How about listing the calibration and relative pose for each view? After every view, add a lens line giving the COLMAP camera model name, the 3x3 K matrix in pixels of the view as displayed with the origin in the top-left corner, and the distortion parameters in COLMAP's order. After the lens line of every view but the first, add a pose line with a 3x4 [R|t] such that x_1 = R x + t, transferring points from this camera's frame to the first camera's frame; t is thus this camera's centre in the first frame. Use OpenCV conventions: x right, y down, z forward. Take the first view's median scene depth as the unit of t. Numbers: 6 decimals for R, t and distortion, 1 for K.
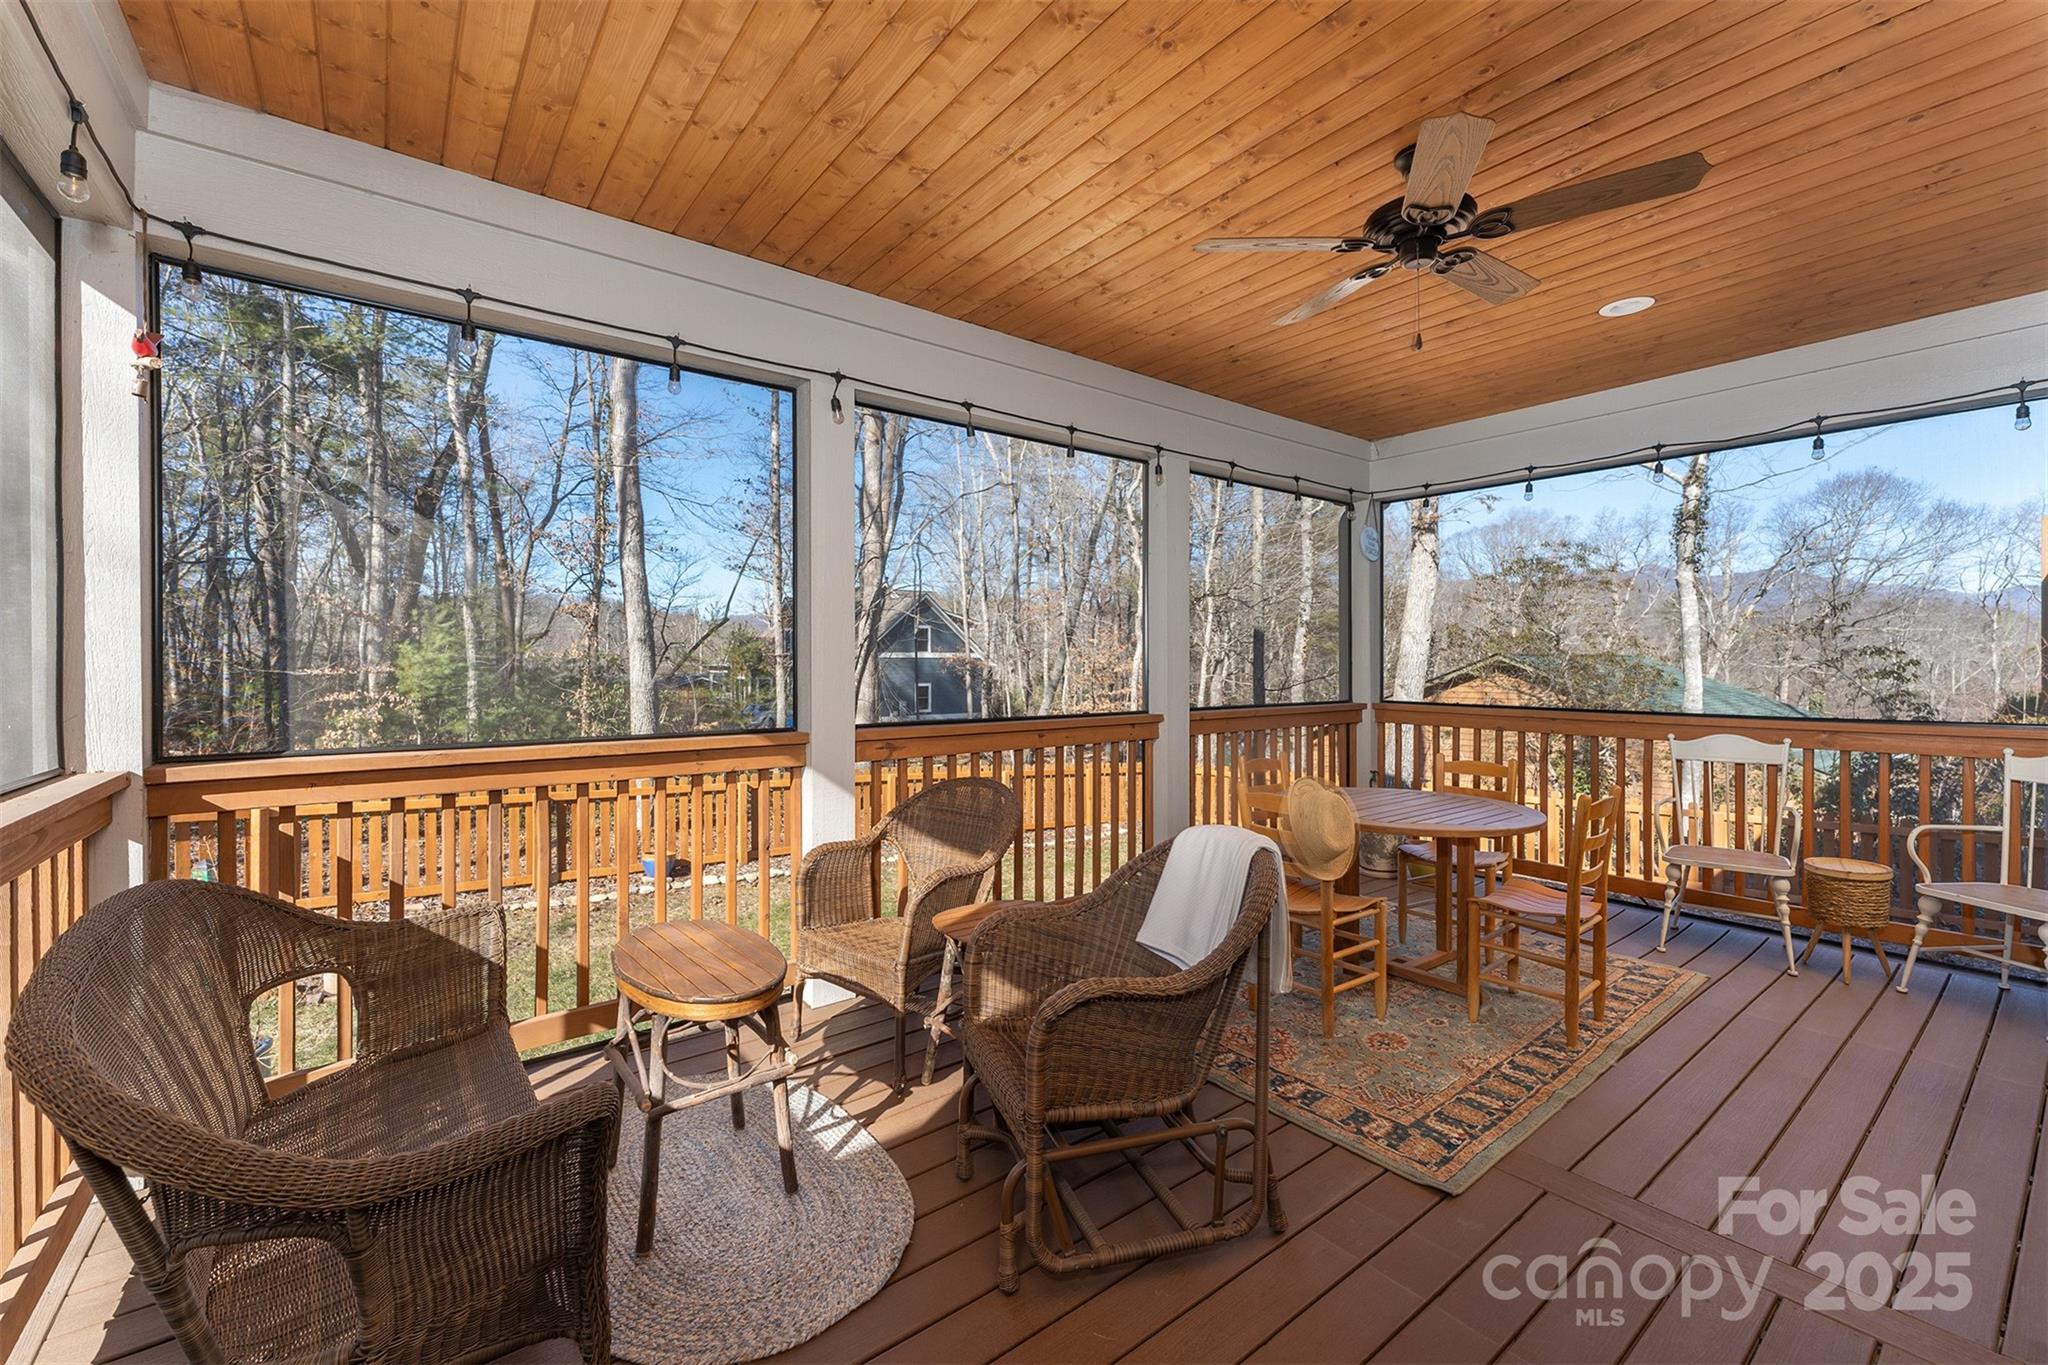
lens RADIAL K [[829.8, 0, 1013.6], [0, 829.8, 667.5], [0, 0, 1]] dist [0.001625, 0.000152]
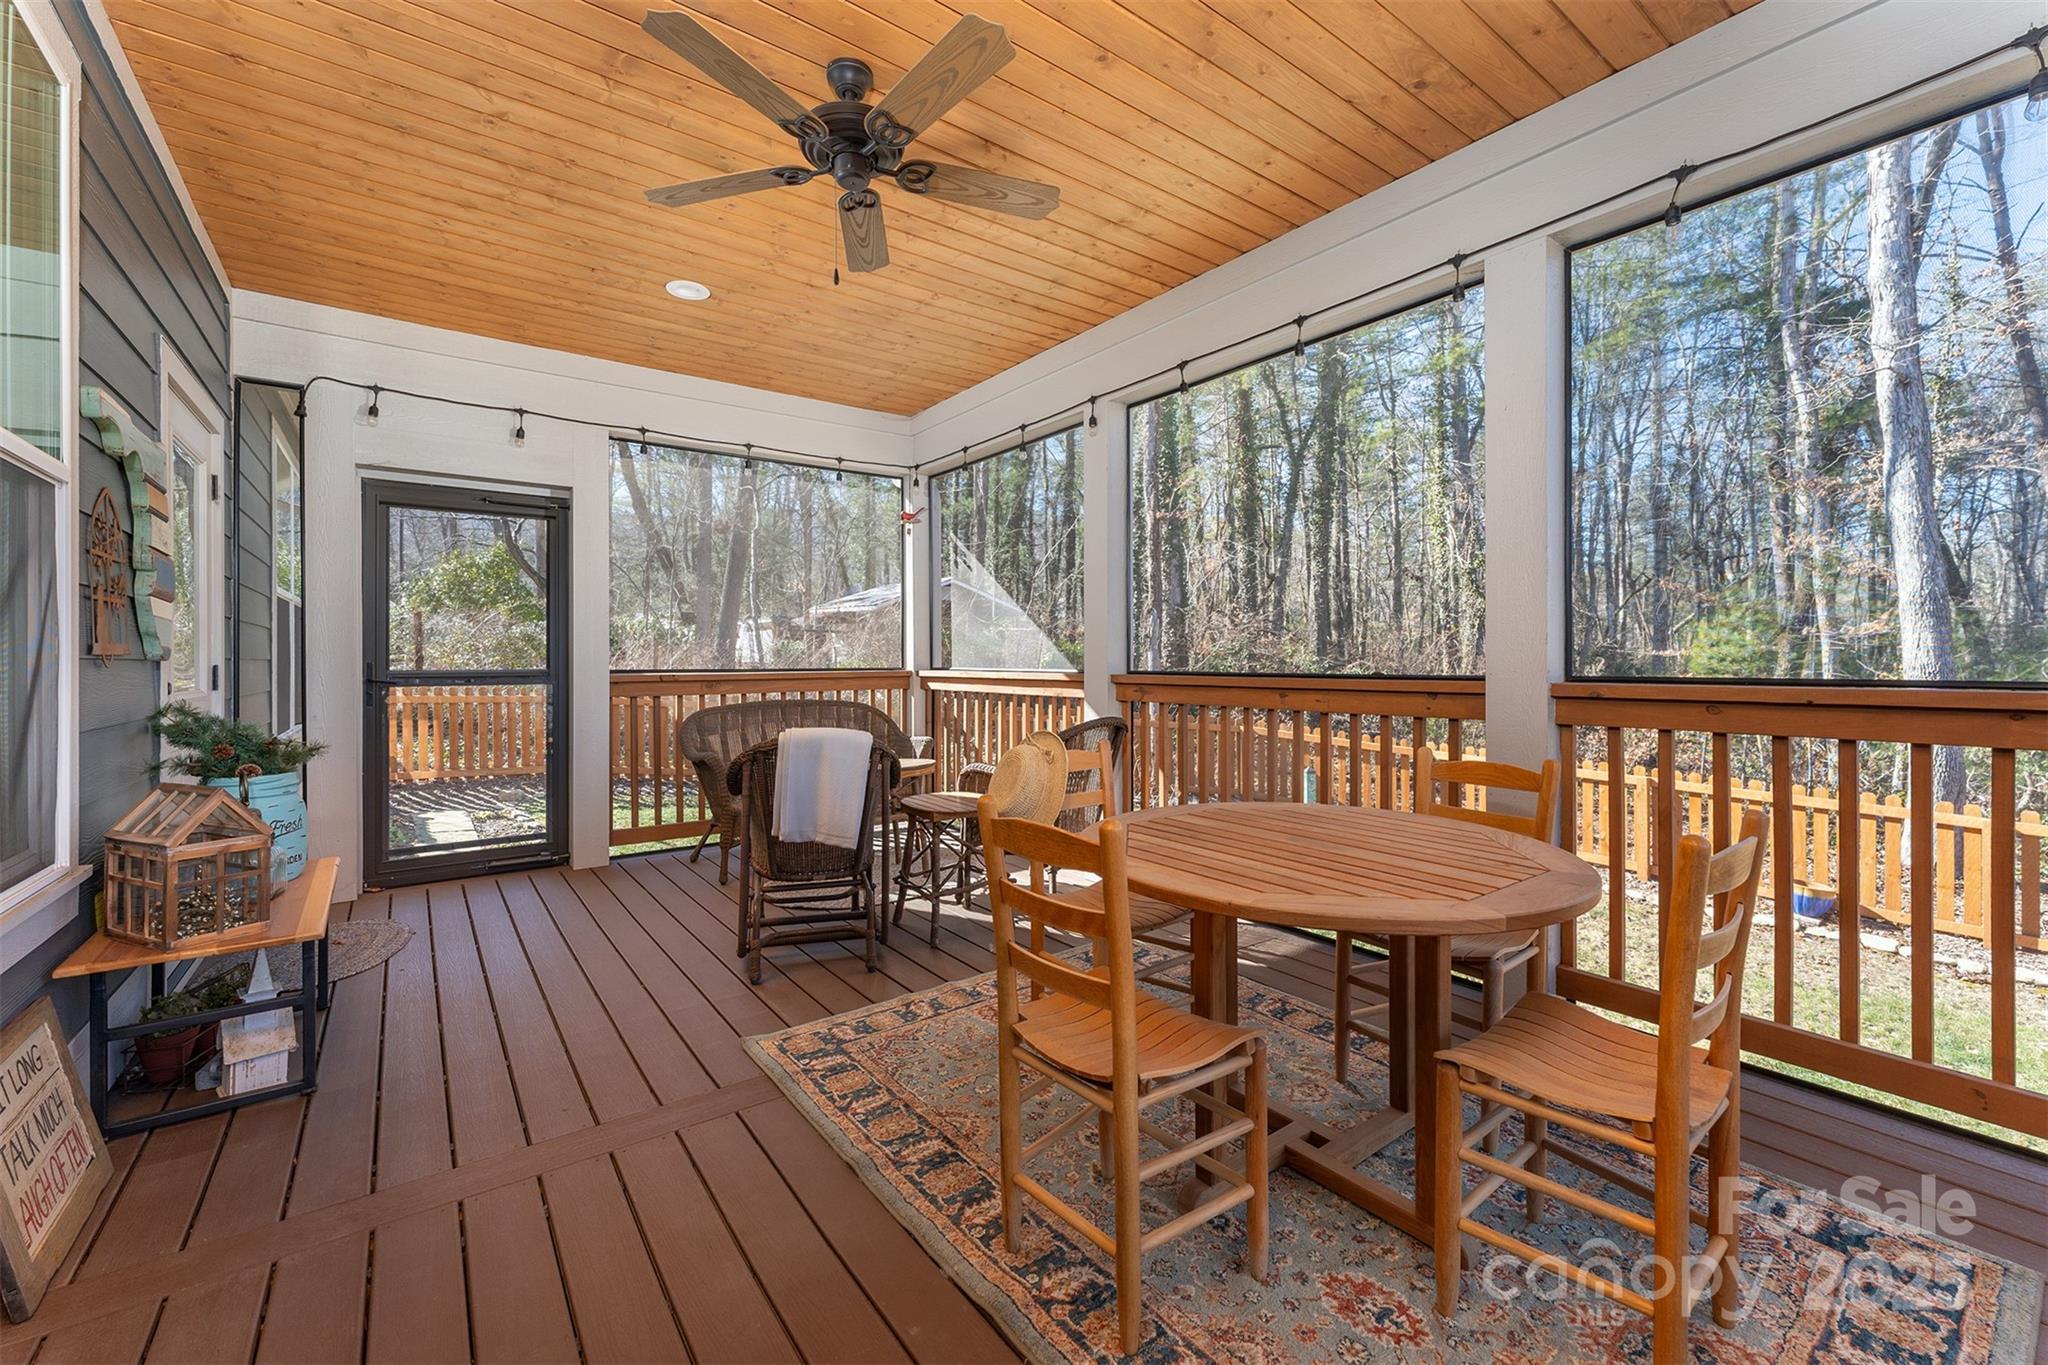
lens RADIAL K [[829.8, 0, 1013.6], [0, 829.8, 667.5], [0, 0, 1]] dist [0.001625, 0.000152]
pose [[-0.018615, 0.019261, -0.999641, 1.453390], [0.011159, 0.999756, 0.019056, 0.056242], [0.999764, -0.010801, -0.018825, 1.199723]]
